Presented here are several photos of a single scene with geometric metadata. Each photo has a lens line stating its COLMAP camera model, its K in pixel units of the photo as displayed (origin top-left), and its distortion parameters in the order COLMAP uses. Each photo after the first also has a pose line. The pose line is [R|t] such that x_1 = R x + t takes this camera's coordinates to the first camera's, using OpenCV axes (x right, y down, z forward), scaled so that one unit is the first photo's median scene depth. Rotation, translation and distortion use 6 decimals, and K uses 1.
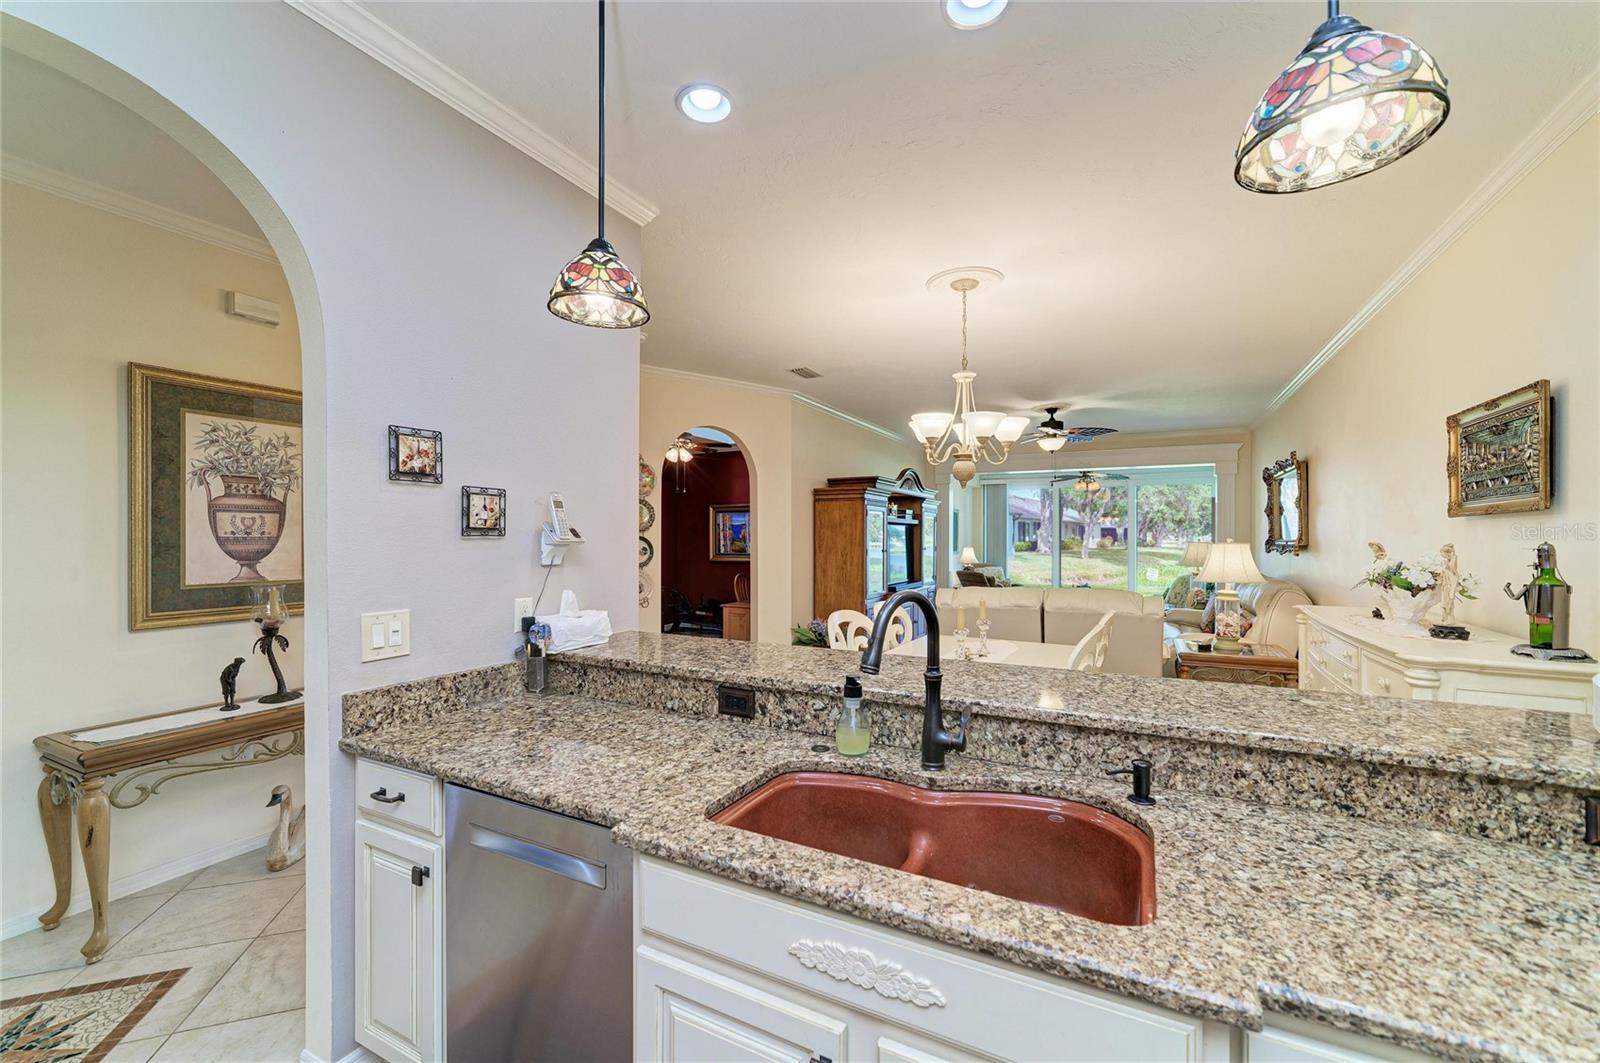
lens RADIAL K [[639.2, 0, 806.1], [0, 639.2, 538.8], [0, 0, 1]] dist [-0.018955, 0.008604]
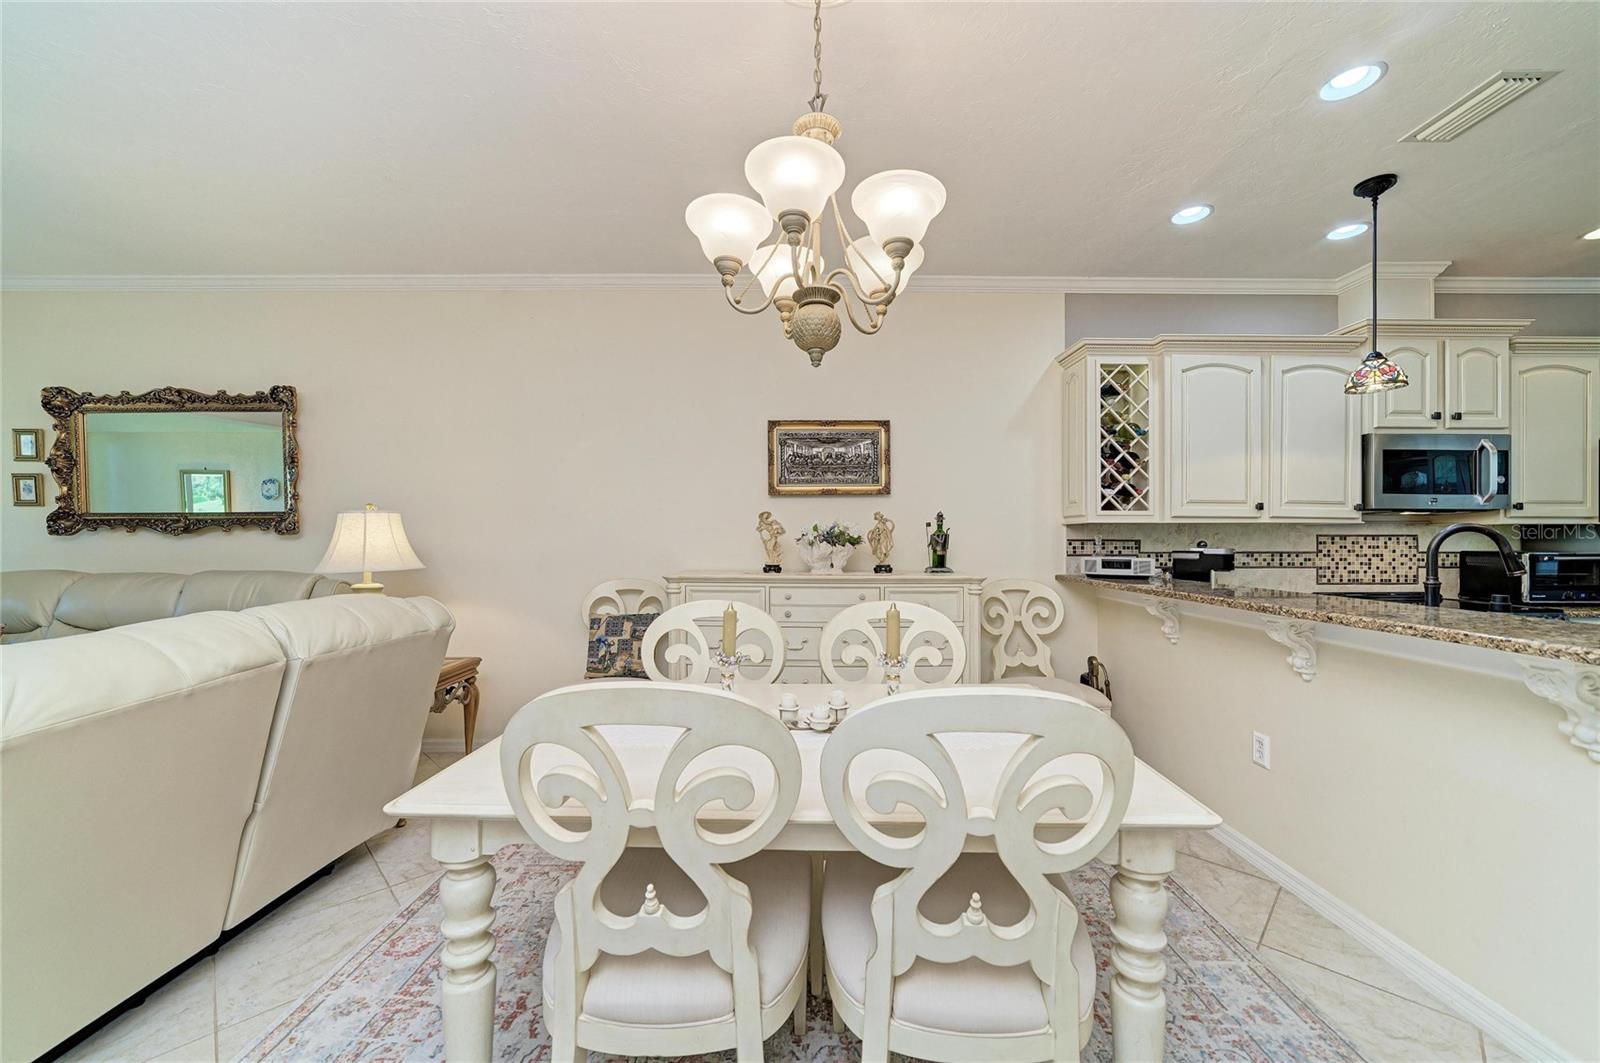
lens RADIAL K [[615.6, 0, 804.4], [0, 615.6, 538.3], [0, 0, 1]] dist [-0.019223, 0.006974]
pose [[-0.467811, 0.000016, 0.883829, -0.110359], [0.000185, 1.000000, 0.000080, 0.034294], [-0.883829, 0.000201, -0.467811, 0.906742]]
